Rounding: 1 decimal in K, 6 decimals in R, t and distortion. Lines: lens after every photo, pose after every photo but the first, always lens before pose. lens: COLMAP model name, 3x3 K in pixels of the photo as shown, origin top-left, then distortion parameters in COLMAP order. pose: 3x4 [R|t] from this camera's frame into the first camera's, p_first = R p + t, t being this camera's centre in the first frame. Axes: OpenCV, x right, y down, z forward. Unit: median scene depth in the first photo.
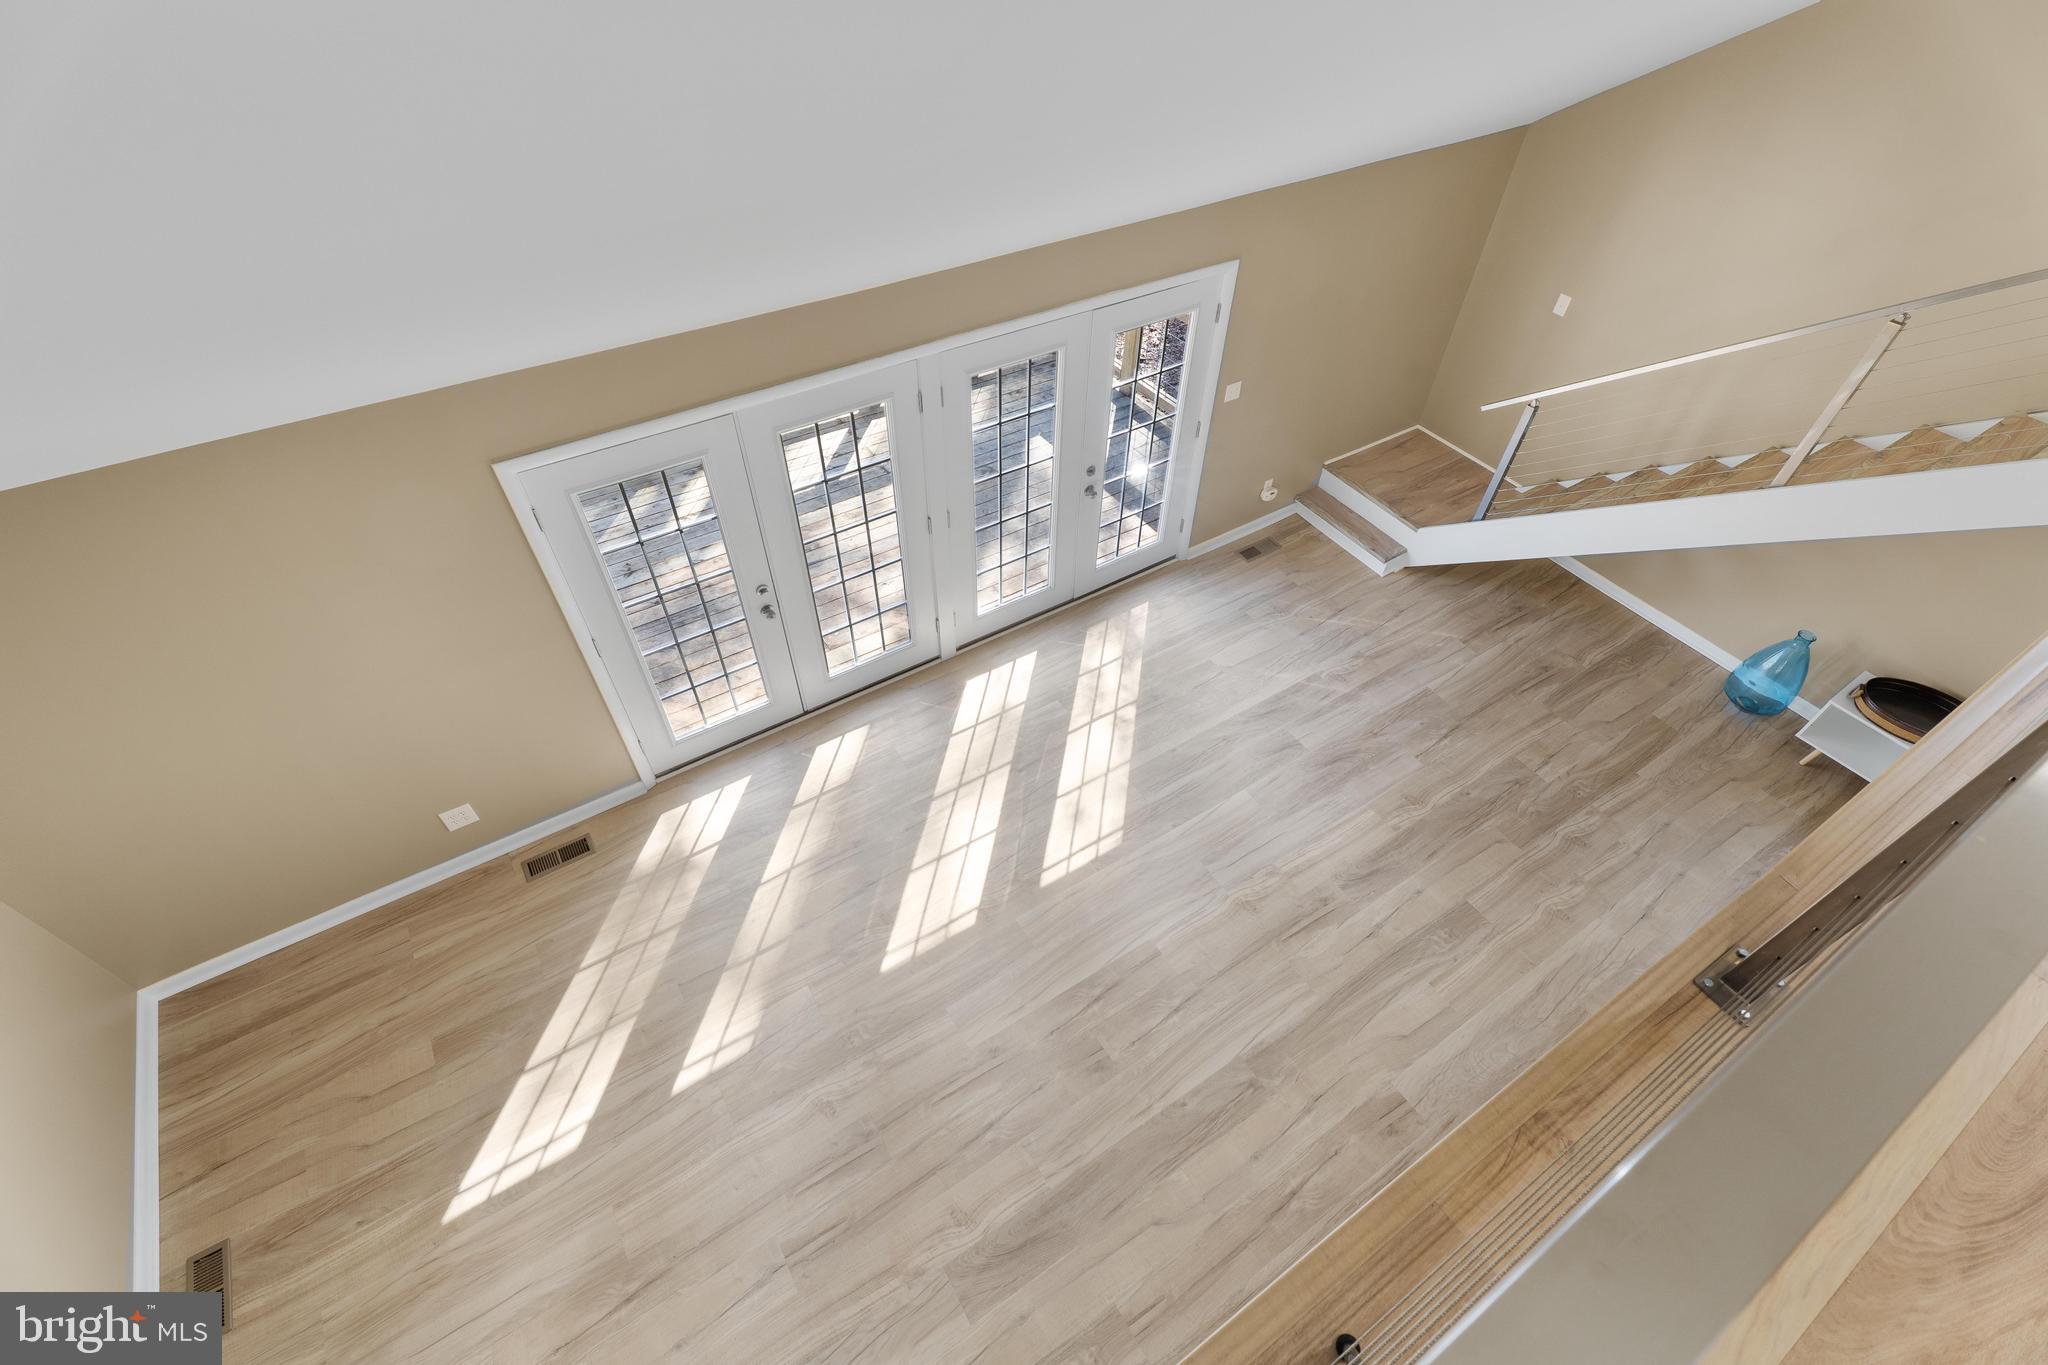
lens RADIAL K [[915.6, 0, 1011.2], [0, 915.6, 678.3], [0, 0, 1]] dist [0.003583, 0.000202]
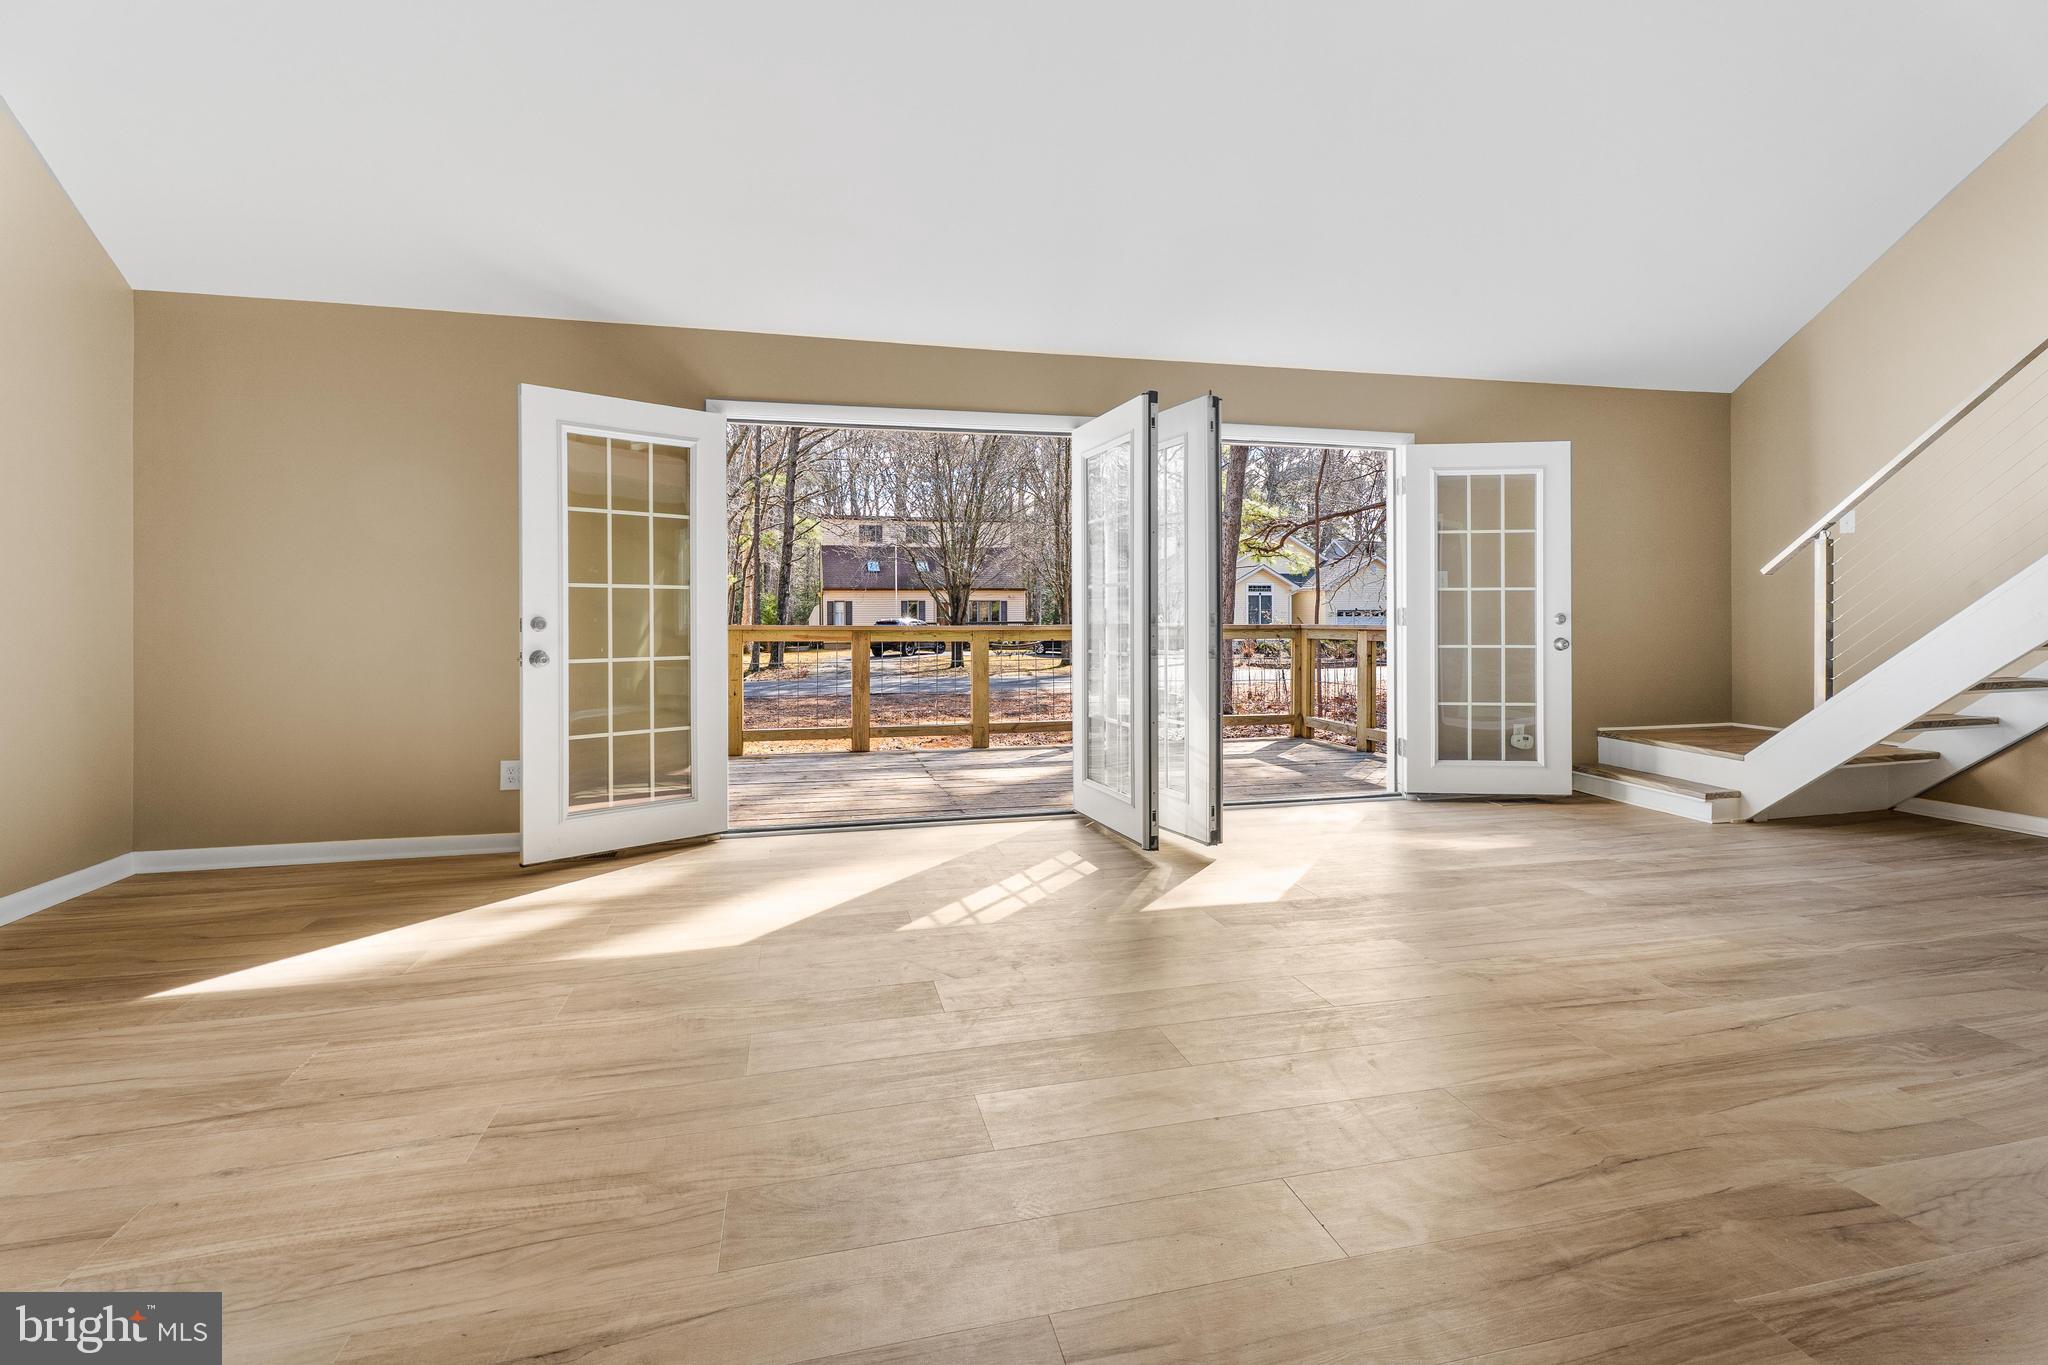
lens RADIAL K [[934.1, 0, 1016.6], [0, 934.1, 614.3], [0, 0, 1]] dist [0.001375, 0.000343]
pose [[0.946689, -0.009815, -0.321999, 0.166011], [-0.227188, 0.688308, -0.688924, 0.538127], [0.228396, 0.725352, 0.649384, 0.365297]]
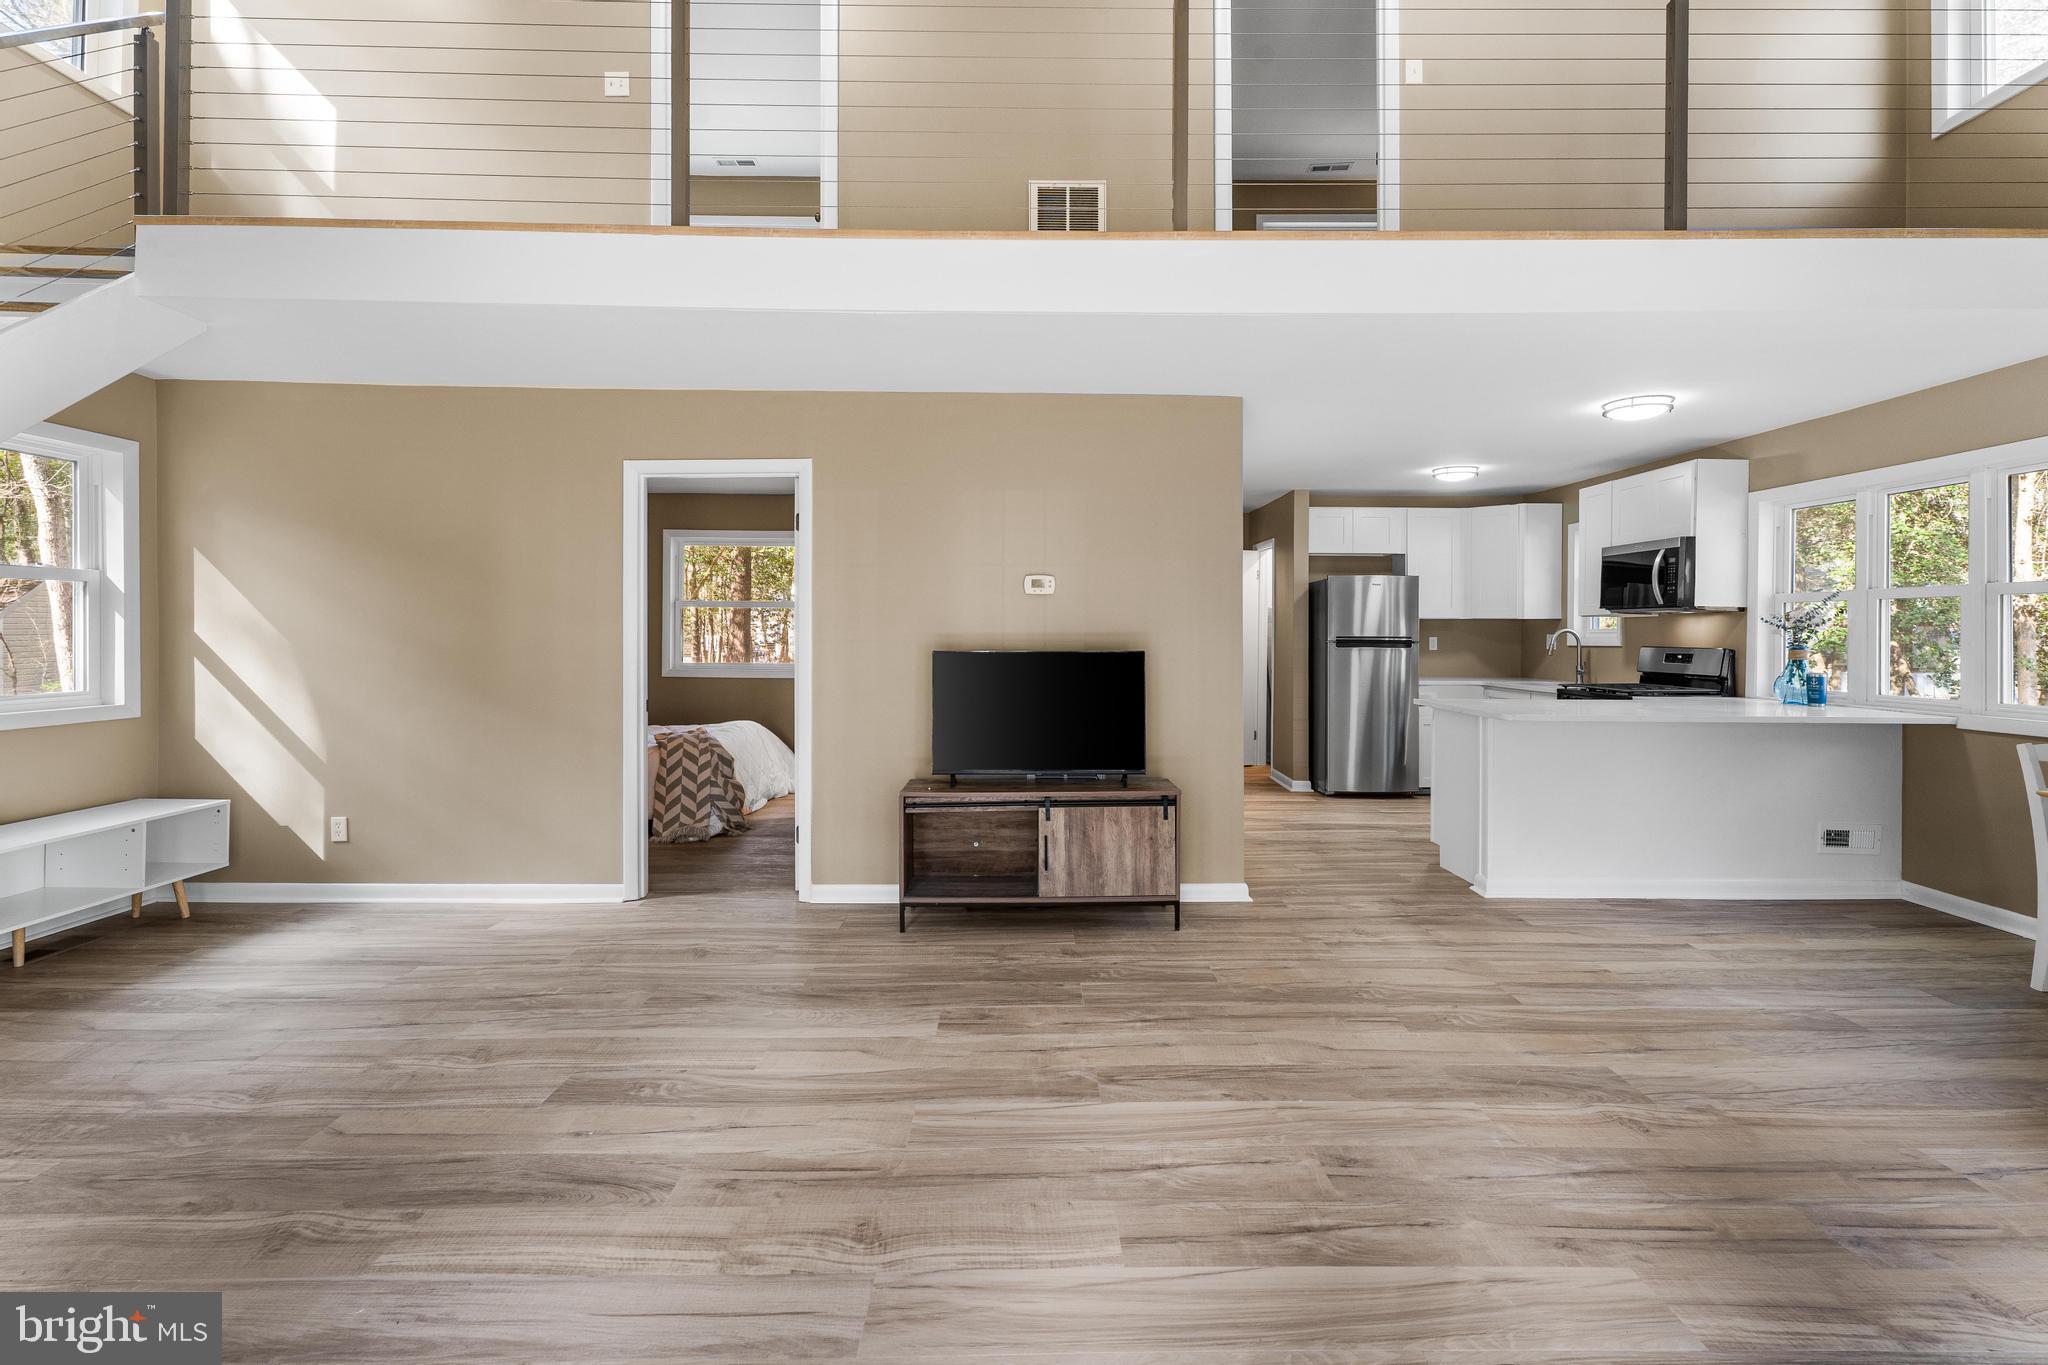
lens RADIAL K [[935.2, 0, 1036.9], [0, 935.2, 634.0], [0, 0, 1]] dist [0.001559, 0.000504]
pose [[-0.855180, -0.010687, 0.518221, -0.026701], [0.368580, 0.690413, 0.622478, -0.172016], [-0.364439, 0.723336, -0.586488, 0.976744]]
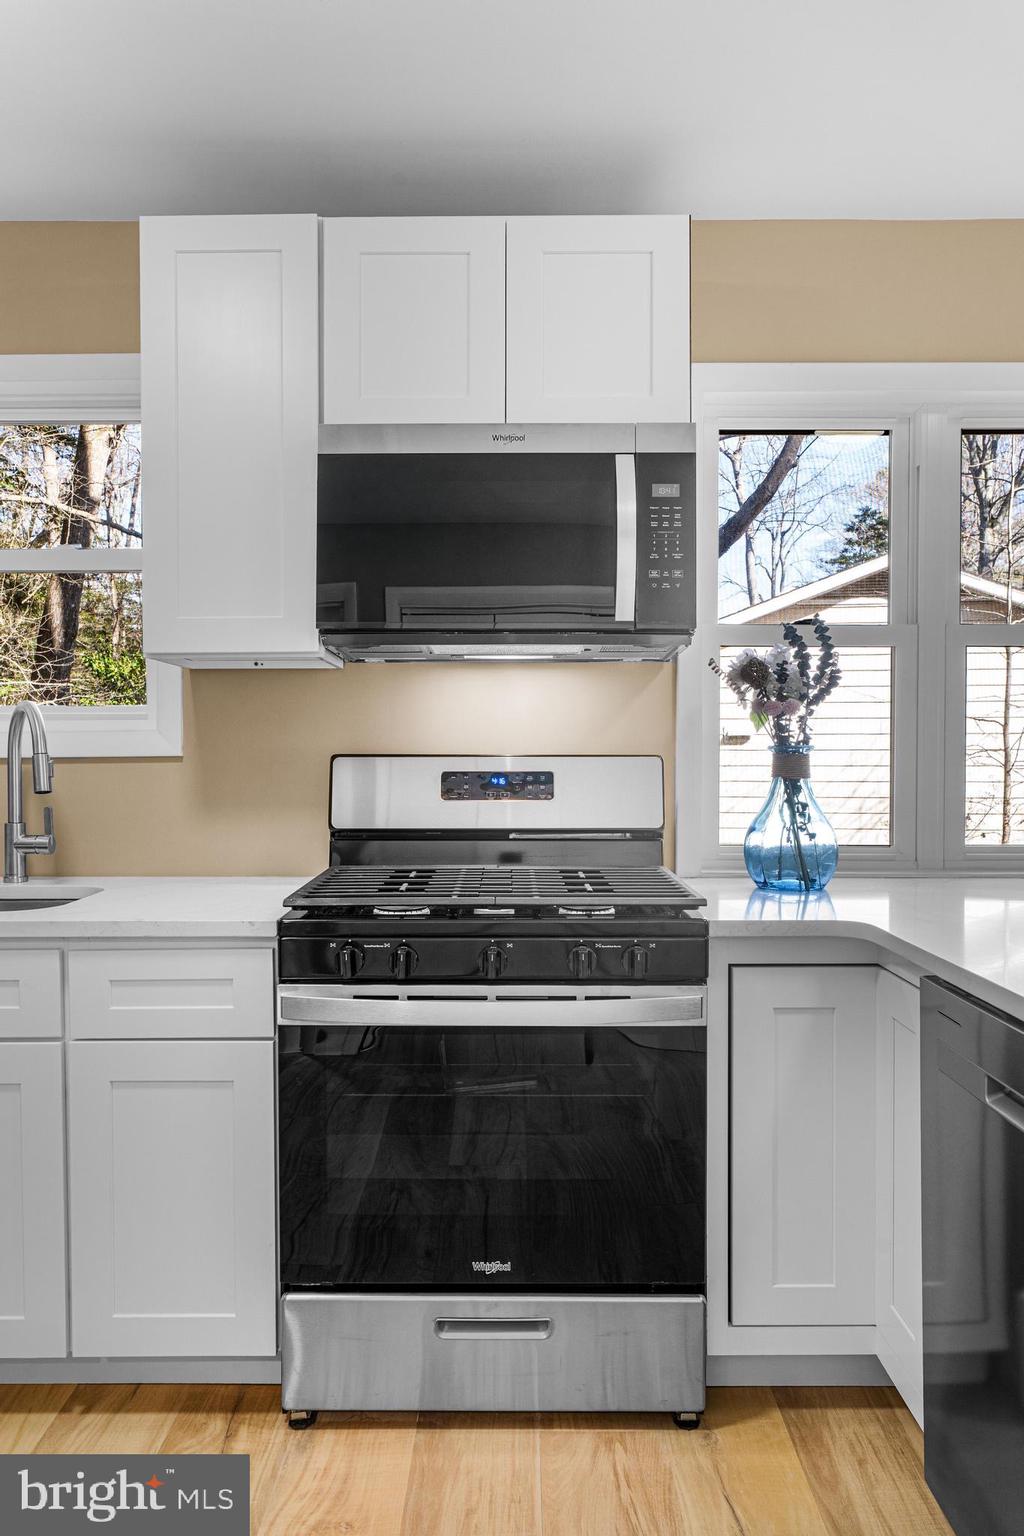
lens RADIAL K [[1119.4, 0, 512.0], [0, 1119.4, 768.0], [0, 0, 1]] dist [-0.000678, 0.009041]
pose [[-0.544316, -0.001101, -0.838880, 0.328285], [-0.609614, 0.687474, 0.394652, 0.722023], [0.576274, 0.726208, -0.374874, 0.154222]]
